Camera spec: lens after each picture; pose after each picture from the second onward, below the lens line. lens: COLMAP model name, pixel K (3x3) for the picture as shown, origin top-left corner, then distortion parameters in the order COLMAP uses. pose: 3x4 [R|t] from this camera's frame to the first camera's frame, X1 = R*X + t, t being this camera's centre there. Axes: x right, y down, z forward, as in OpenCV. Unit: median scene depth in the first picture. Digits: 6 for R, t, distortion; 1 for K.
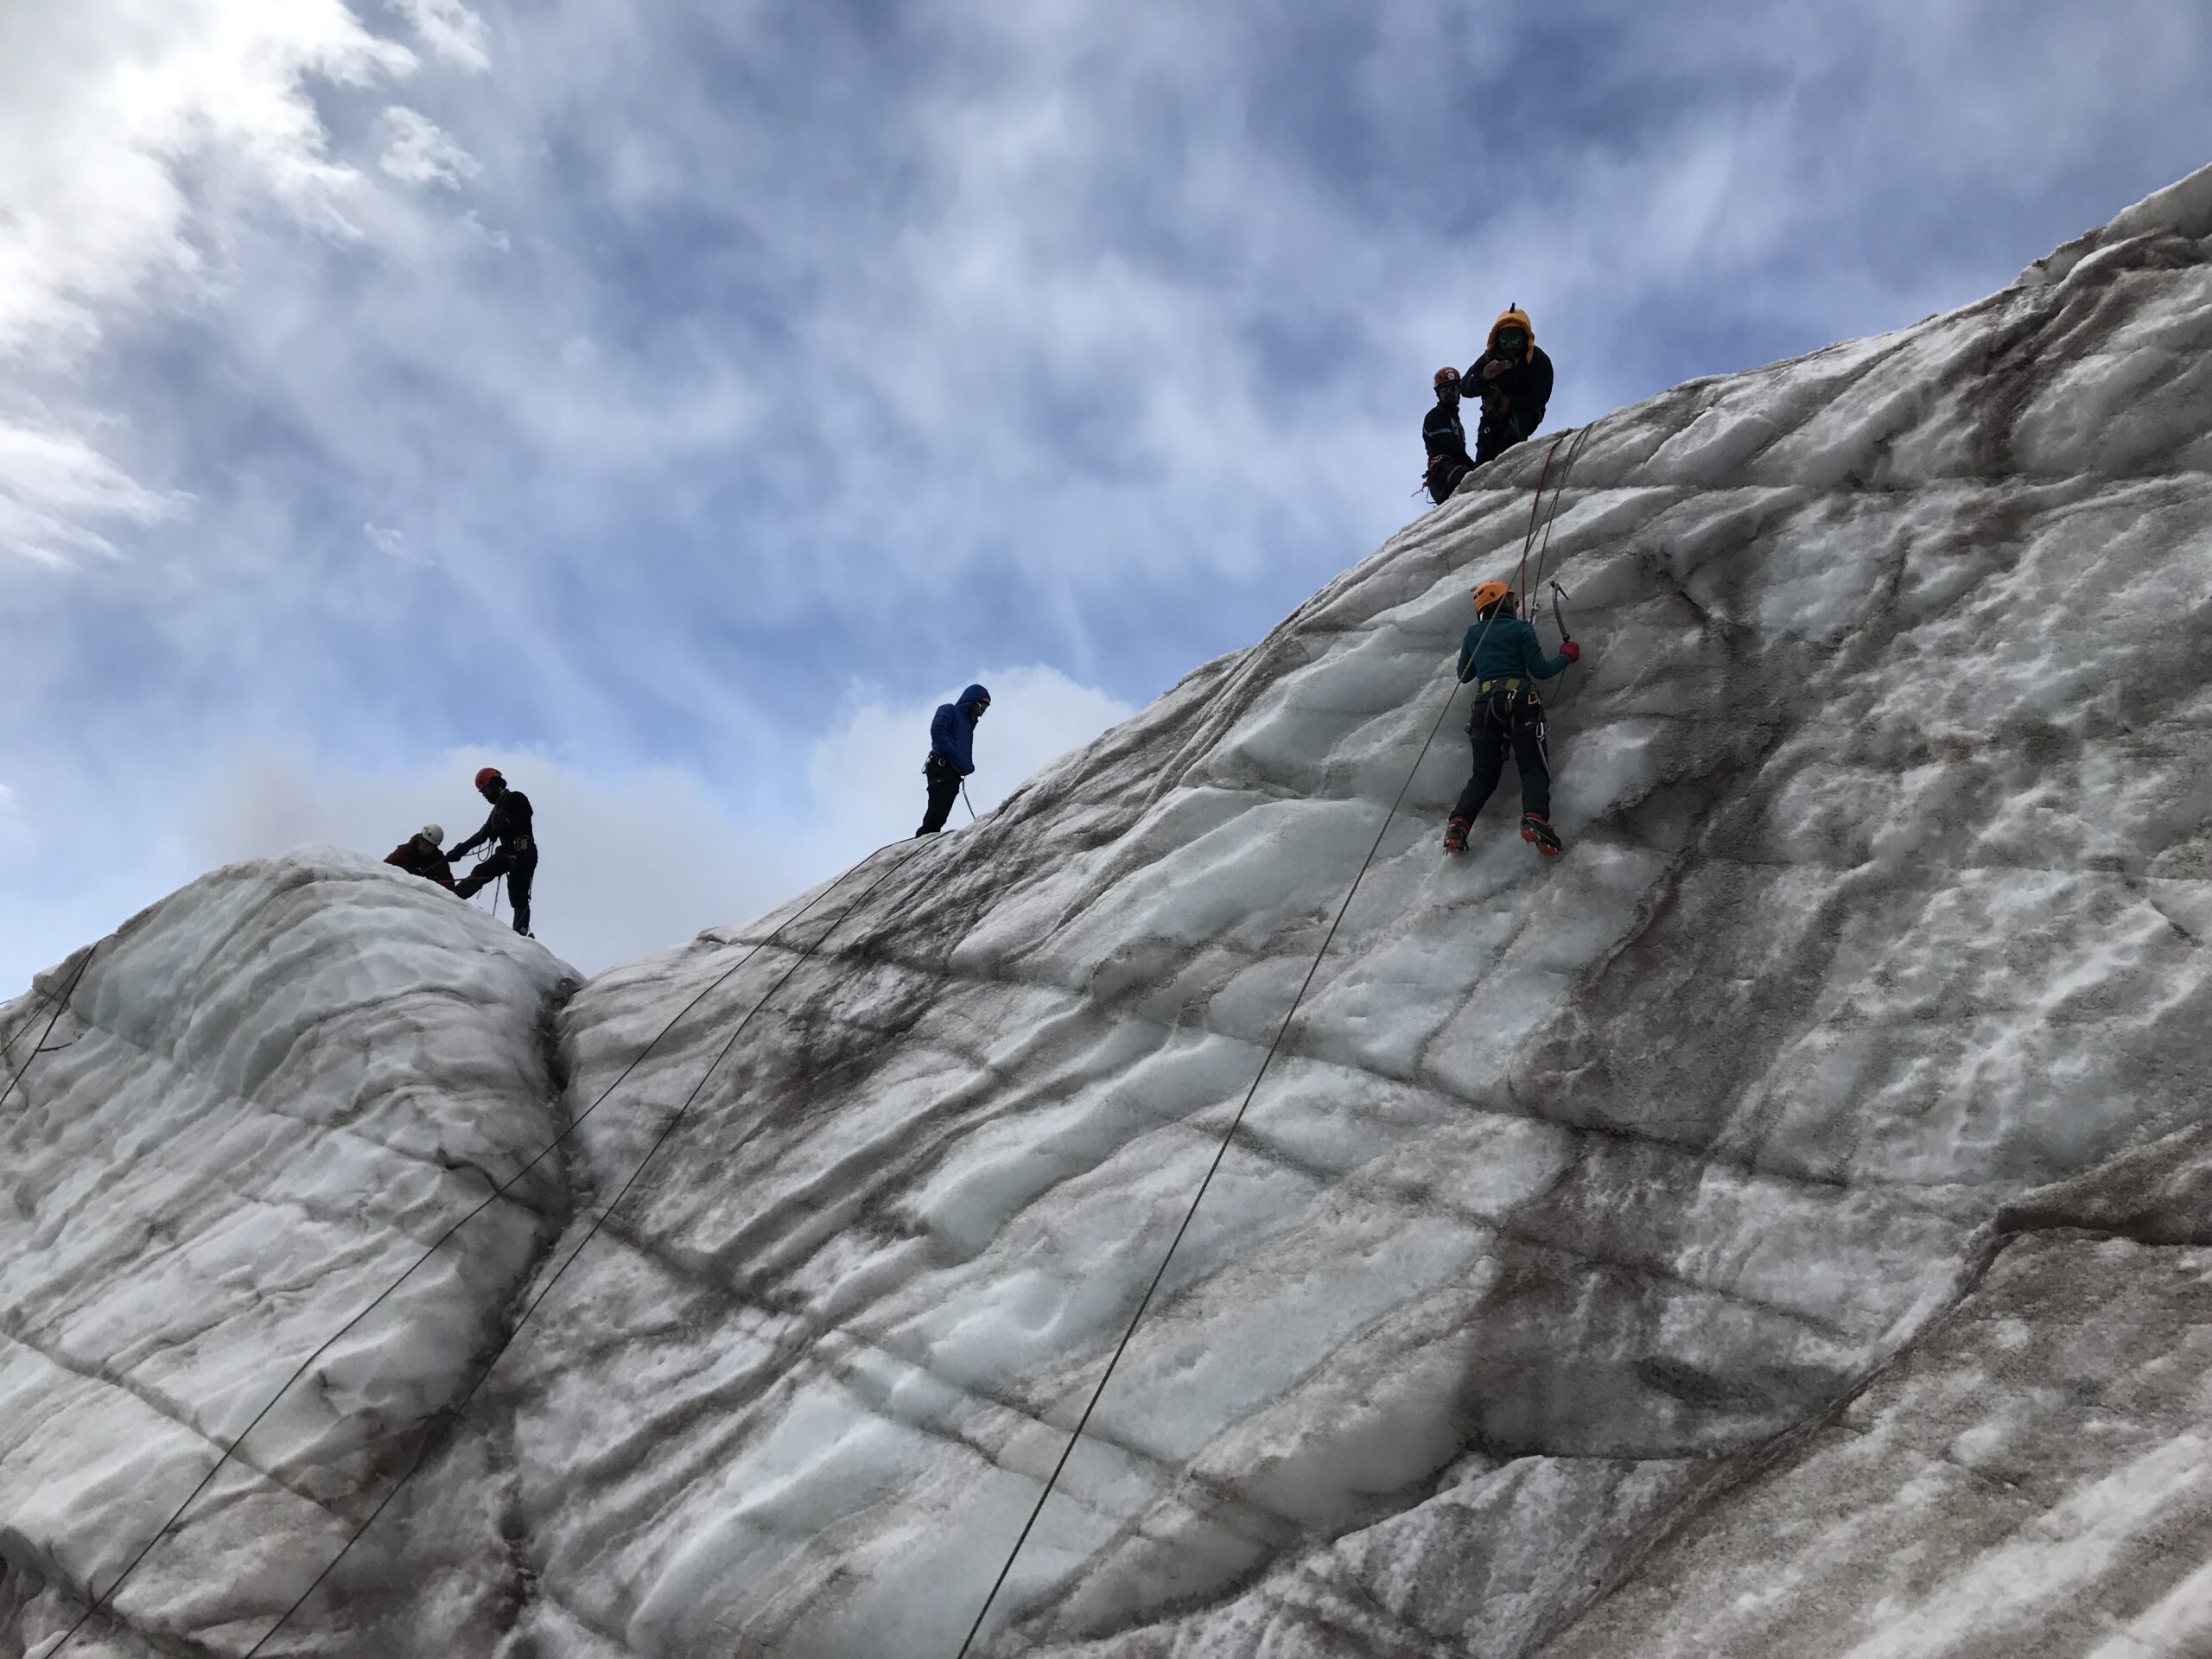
lens RADIAL K [[1839.5, 0, 1099.3], [0, 1839.5, 887.5], [0, 0, 1]] dist [-0.025504, 0.069141]
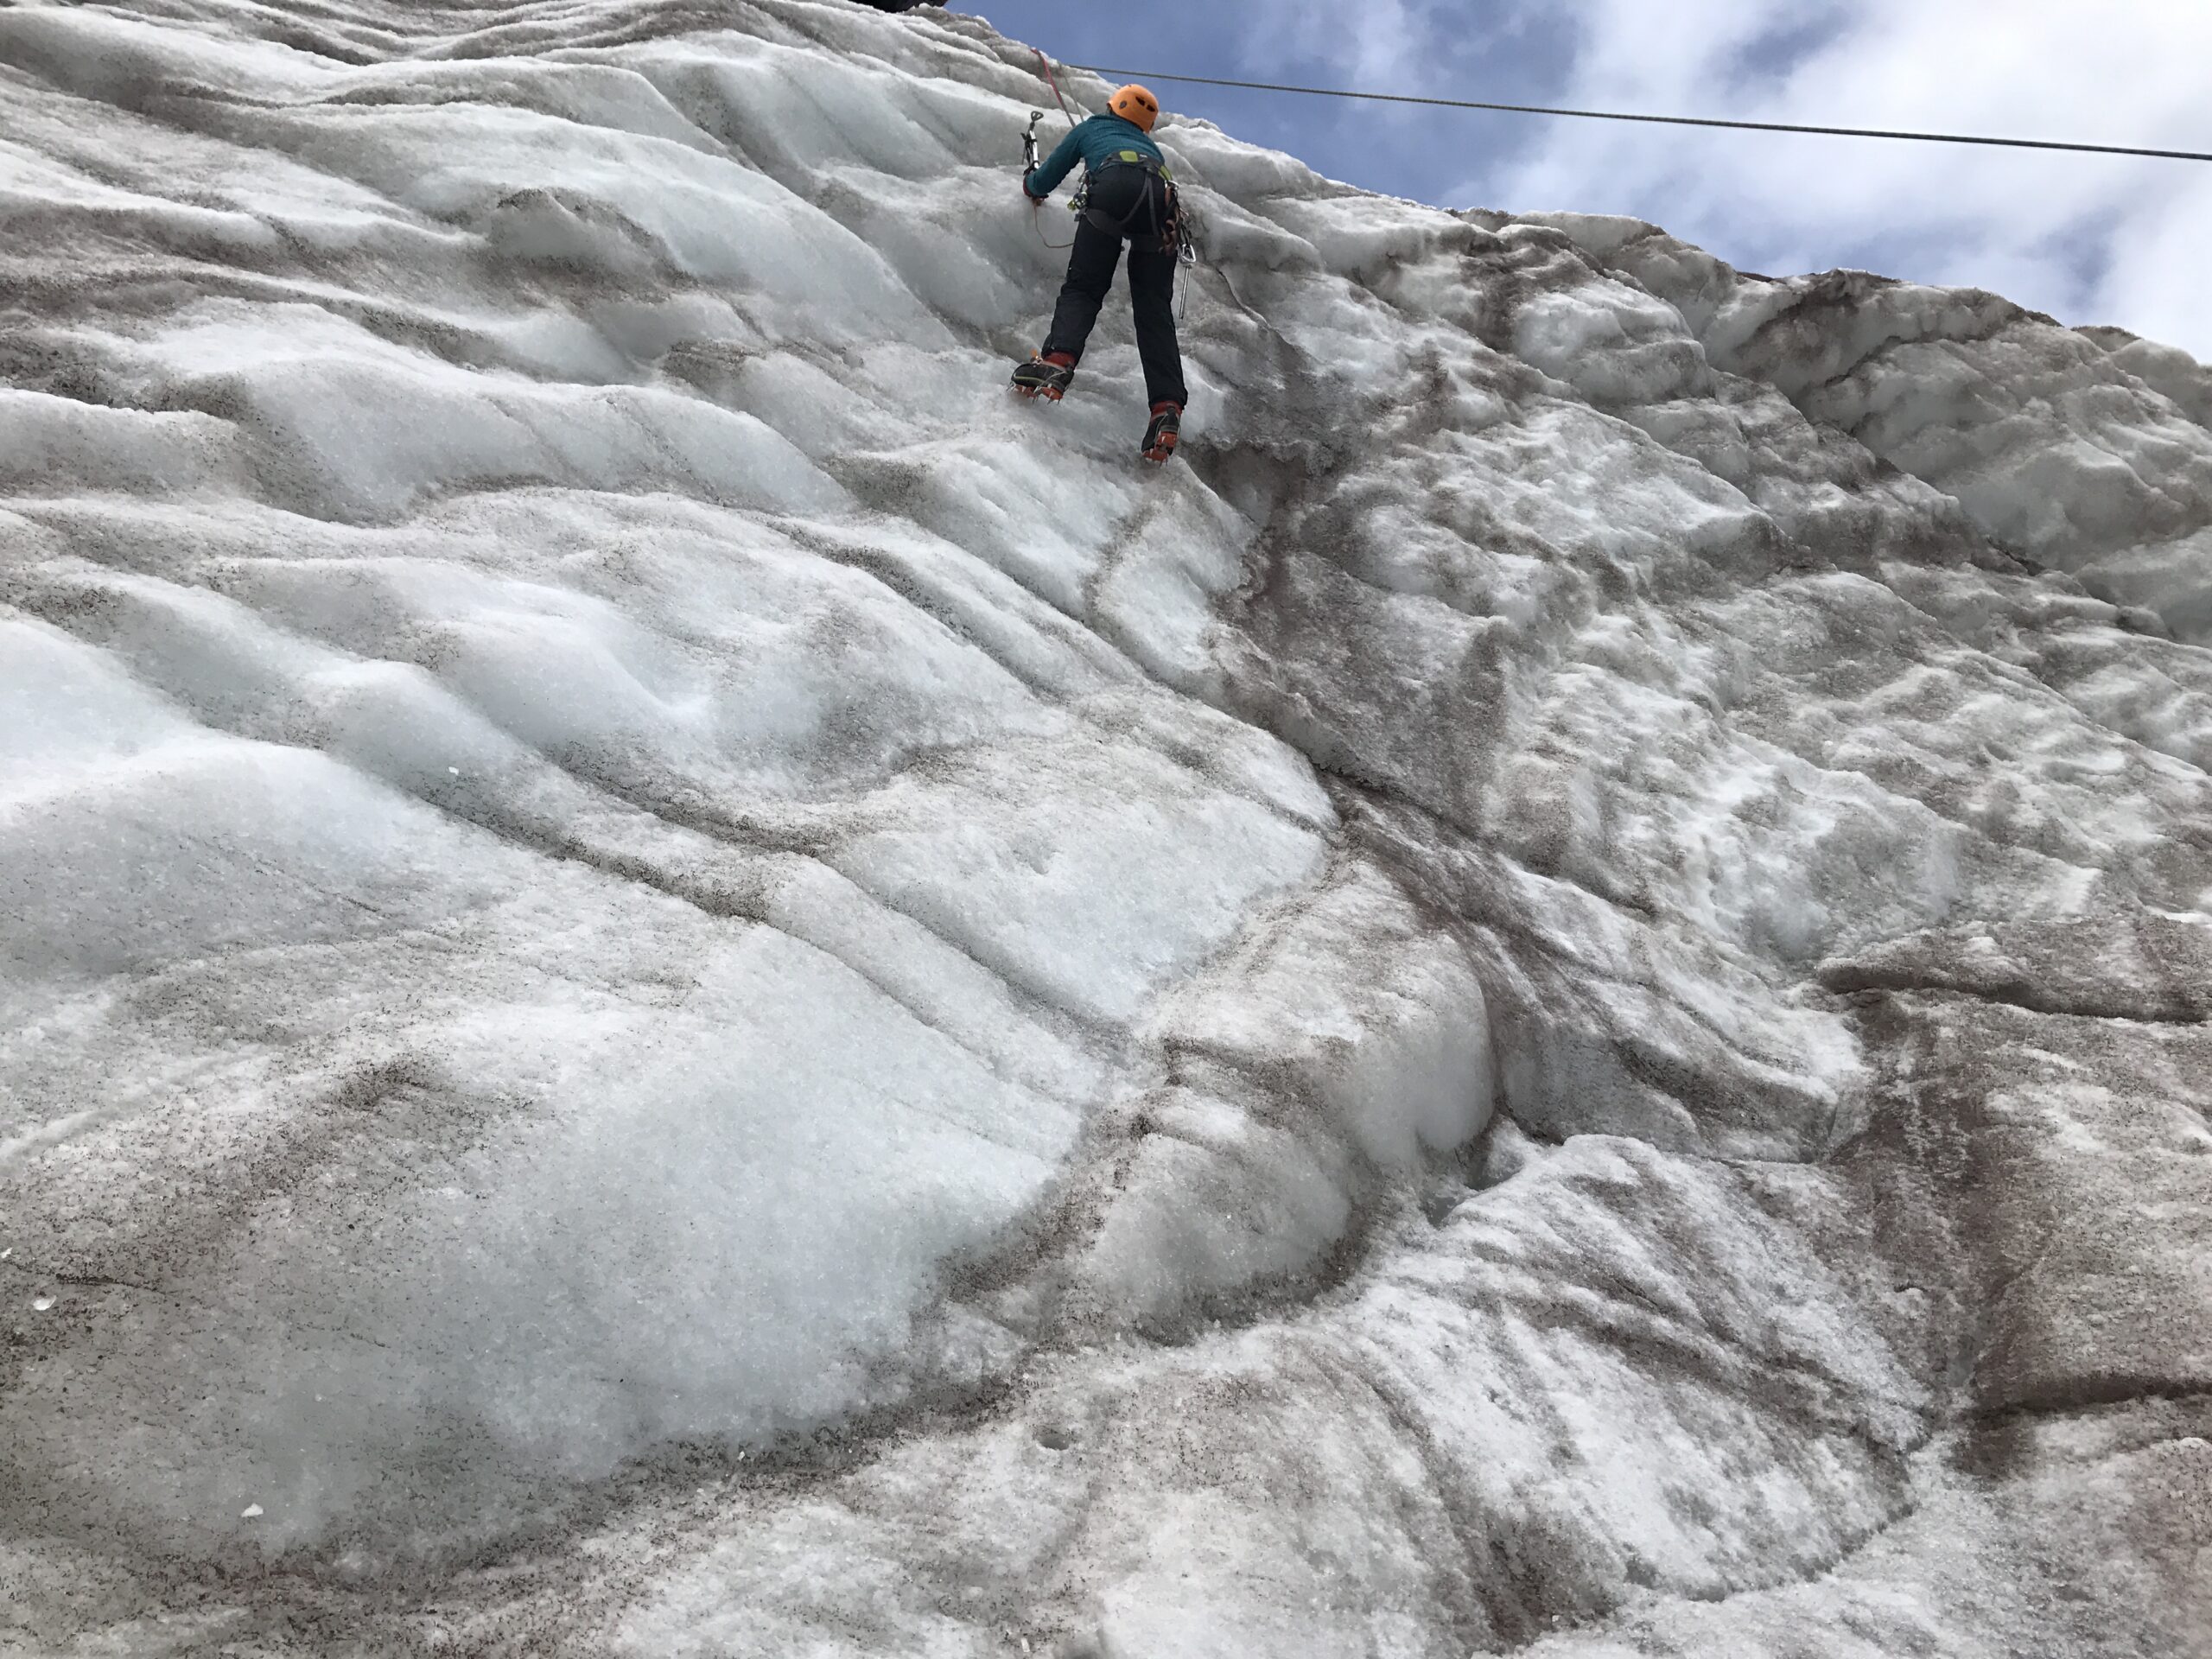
lens RADIAL K [[1839.5, 0, 1099.3], [0, 1839.5, 887.5], [0, 0, 1]] dist [-0.025504, 0.069141]
pose [[0.457662, 0.348989, 0.817772, -0.295418], [-0.214947, 0.935894, -0.279105, 0.356173], [-0.862753, -0.048042, 0.503338, 0.680542]]
